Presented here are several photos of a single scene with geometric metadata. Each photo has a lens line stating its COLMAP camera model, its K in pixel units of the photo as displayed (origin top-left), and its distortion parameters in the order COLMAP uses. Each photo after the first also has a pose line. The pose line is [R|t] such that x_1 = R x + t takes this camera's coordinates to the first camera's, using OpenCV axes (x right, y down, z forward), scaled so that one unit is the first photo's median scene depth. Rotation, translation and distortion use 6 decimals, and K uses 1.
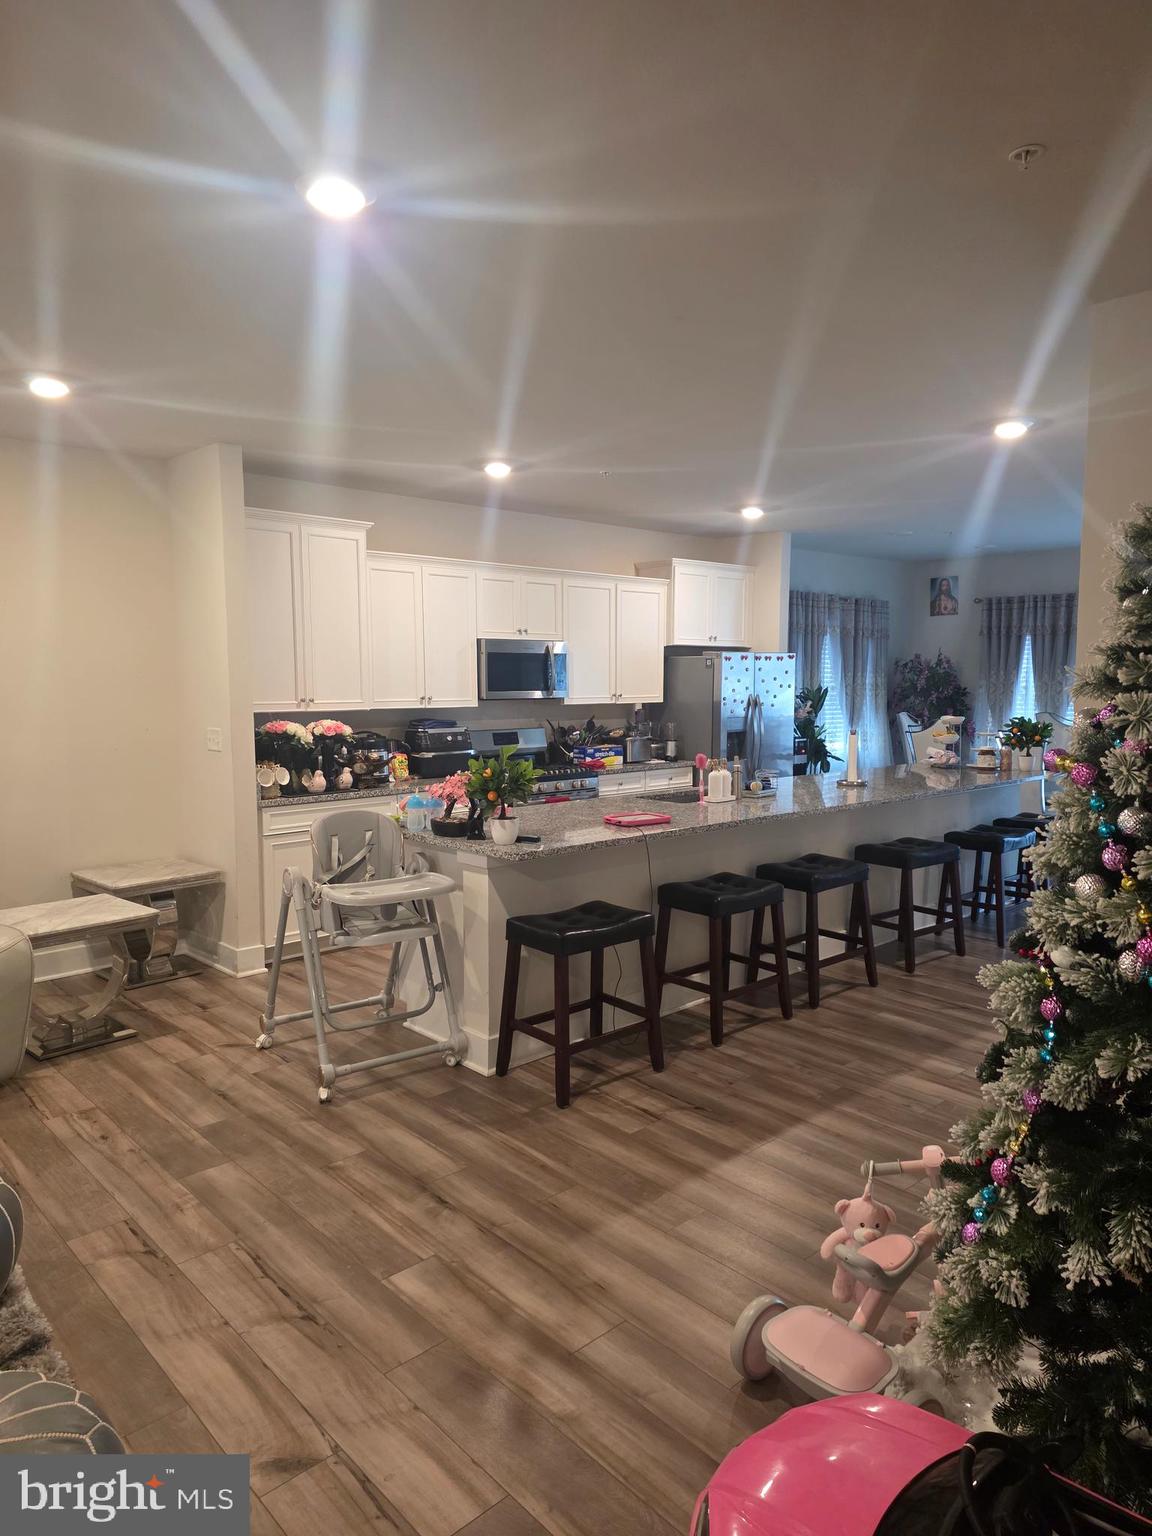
lens RADIAL K [[1022.3, 0, 585.9], [0, 1022.3, 767.7], [0, 0, 1]] dist [0.117347, -0.132245]
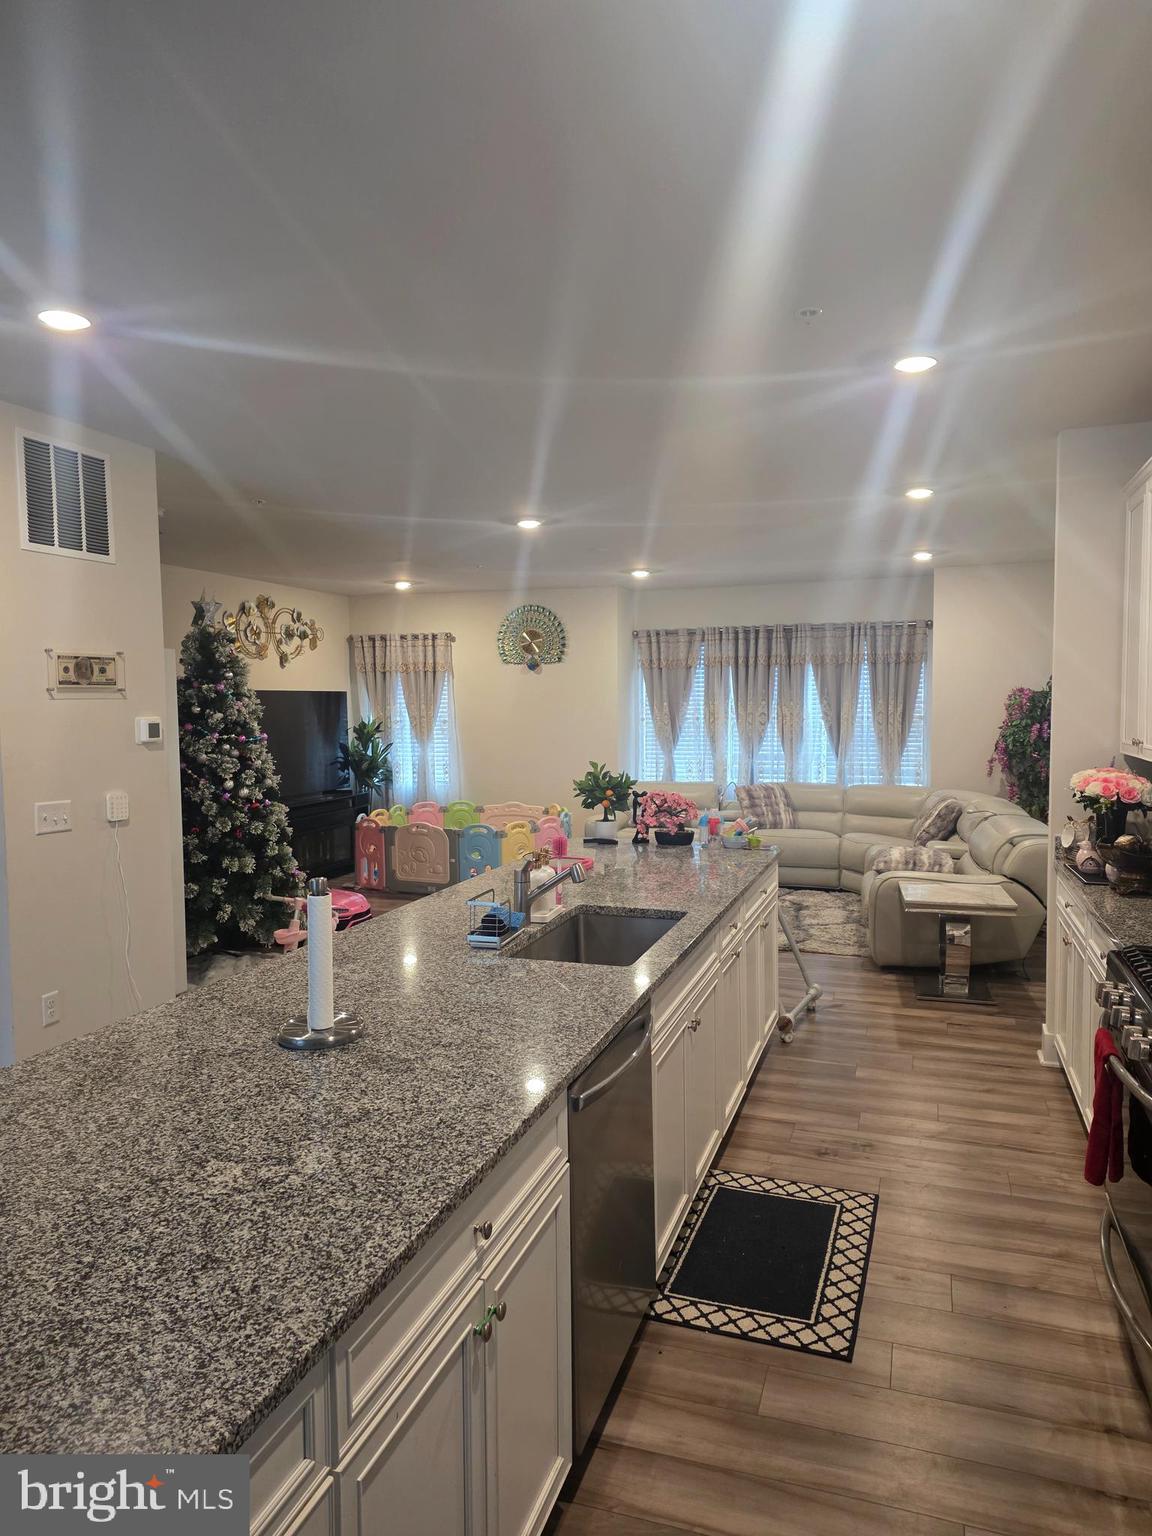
lens RADIAL K [[1022.3, 0, 585.9], [0, 1022.3, 767.7], [0, 0, 1]] dist [0.117347, -0.132245]
pose [[-0.874476, 0.041507, -0.483290, 0.309209], [-0.035597, 0.988154, 0.149277, -0.114448], [0.483761, 0.147743, -0.862640, 1.175520]]
